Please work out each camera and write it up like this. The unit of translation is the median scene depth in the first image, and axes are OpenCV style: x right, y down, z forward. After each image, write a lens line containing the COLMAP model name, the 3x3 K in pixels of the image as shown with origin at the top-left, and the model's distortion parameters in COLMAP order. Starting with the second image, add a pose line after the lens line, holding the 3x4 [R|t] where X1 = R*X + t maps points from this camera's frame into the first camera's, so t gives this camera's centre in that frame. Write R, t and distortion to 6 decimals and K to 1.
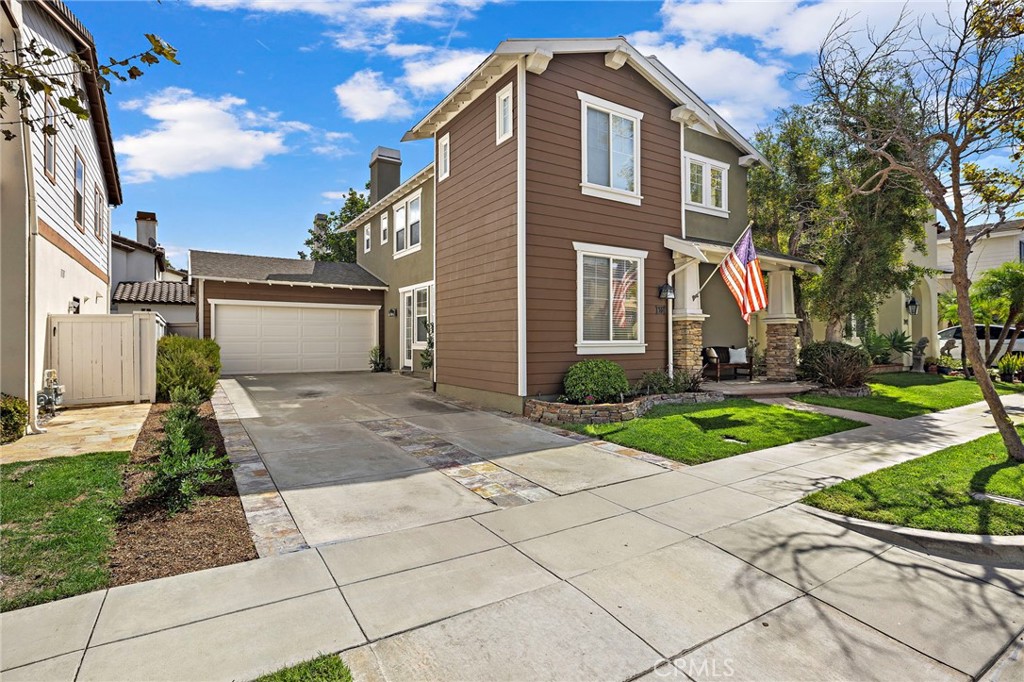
lens RADIAL K [[509.7, 0, 508.8], [0, 509.7, 342.3], [0, 0, 1]] dist [-0.002715, 0.000856]
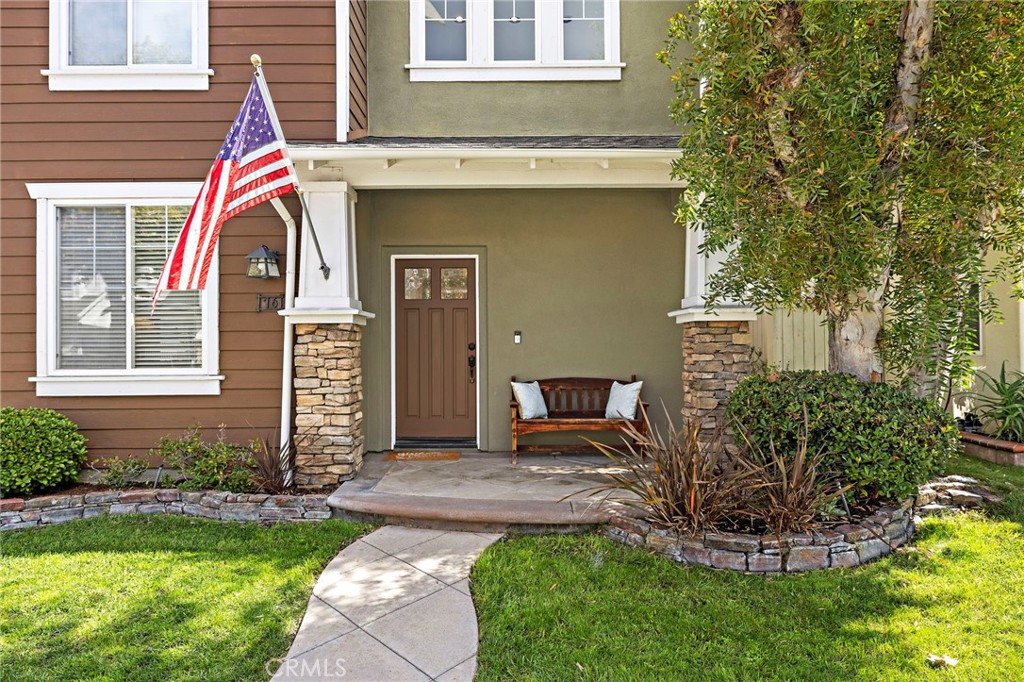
lens RADIAL K [[600.4, 0, 509.0], [0, 600.4, 341.0], [0, 0, 1]] dist [-0.002000, 0.000789]
pose [[0.844994, -0.008835, -0.534703, 0.835603], [0.004351, 0.999944, -0.009647, -0.023915], [0.534758, 0.005825, 0.844985, 0.703144]]
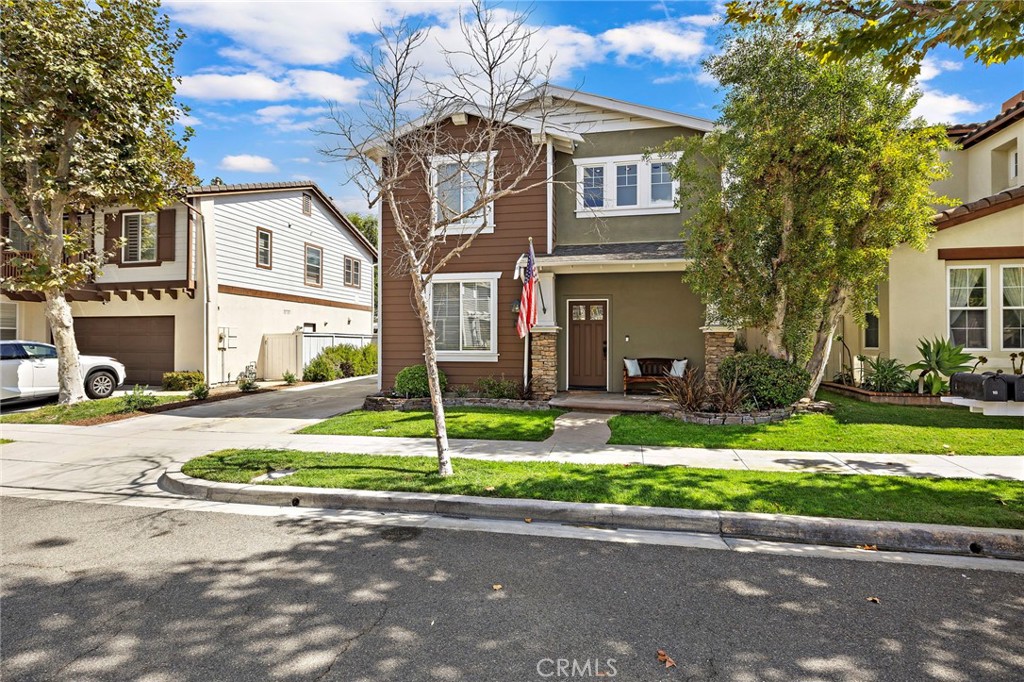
lens RADIAL K [[515.8, 0, 510.4], [0, 515.8, 341.4], [0, 0, 1]] dist [0.000203, 0.000384]
pose [[0.707870, 0.000598, -0.706342, 1.149190], [-0.005630, 0.999973, -0.004795, -0.020164], [0.706320, 0.007371, 0.707854, 0.219908]]
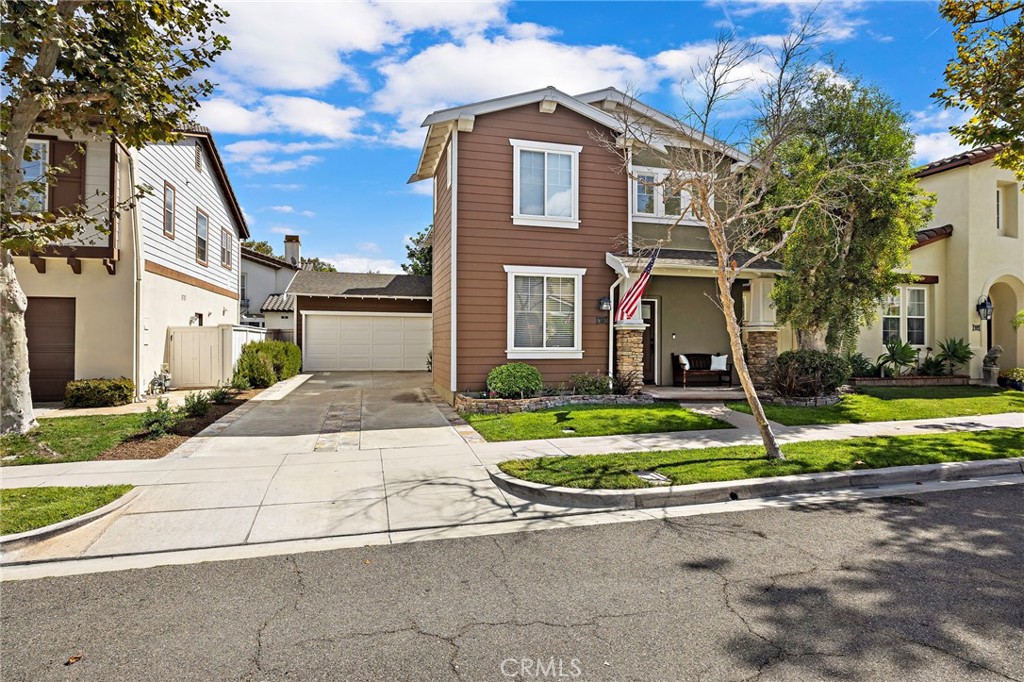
lens RADIAL K [[548.0, 0, 512.0], [0, 548.0, 341.0], [0, 0, 1]] dist [-0.001671, 0.000031]
pose [[0.953541, 0.005846, -0.301206, 0.507402], [-0.007854, 0.999954, -0.005456, -0.010790], [0.301160, 0.007568, 0.953544, -0.212347]]
